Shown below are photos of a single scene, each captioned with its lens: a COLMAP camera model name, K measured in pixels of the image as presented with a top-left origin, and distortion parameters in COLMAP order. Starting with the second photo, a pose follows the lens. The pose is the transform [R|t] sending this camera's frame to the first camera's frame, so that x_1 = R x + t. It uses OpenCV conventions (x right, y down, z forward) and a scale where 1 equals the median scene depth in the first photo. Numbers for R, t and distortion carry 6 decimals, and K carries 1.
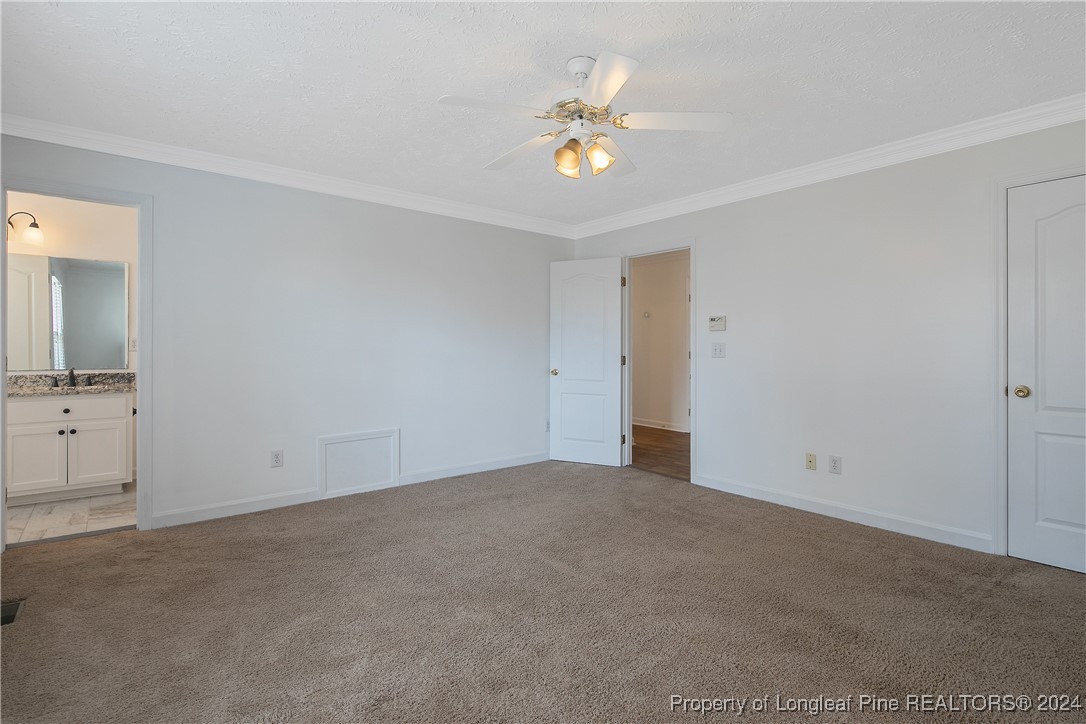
lens RADIAL K [[532.6, 0, 544.8], [0, 532.6, 353.0], [0, 0, 1]] dist [-0.002261, -0.001752]
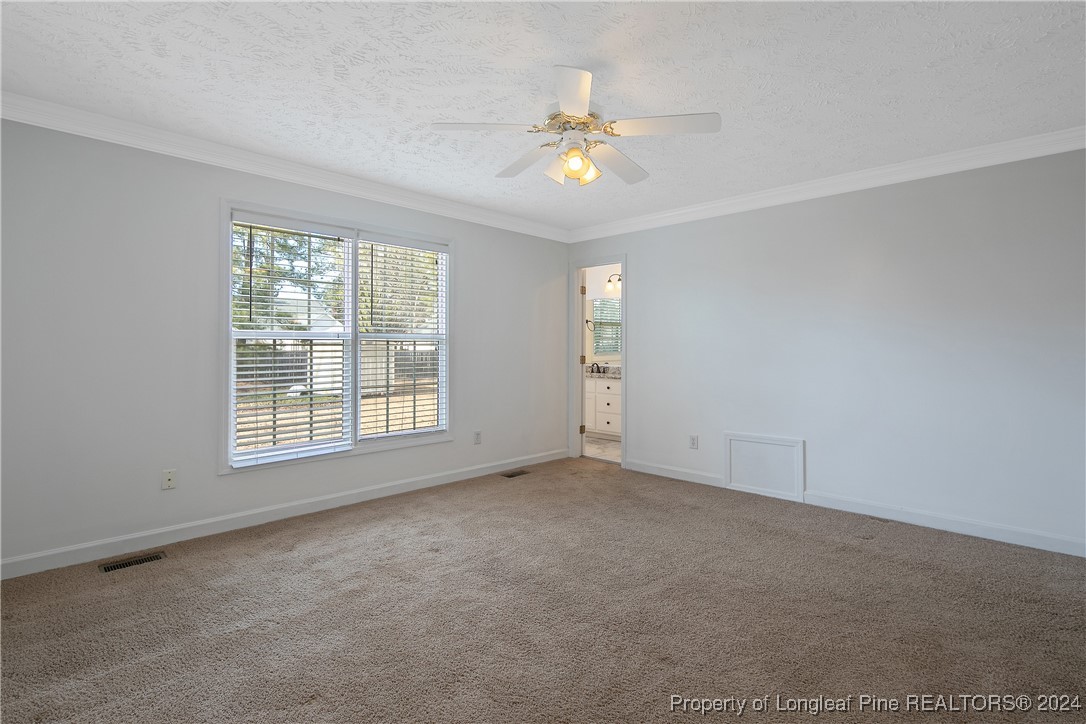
lens RADIAL K [[532.6, 0, 547.0], [0, 532.6, 354.8], [0, 0, 1]] dist [-0.002261, -0.001752]
pose [[0.128100, 0.012429, -0.991683, 0.673019], [-0.020045, 0.999750, 0.009941, -0.008101], [0.991559, 0.018605, 0.128317, 0.508061]]
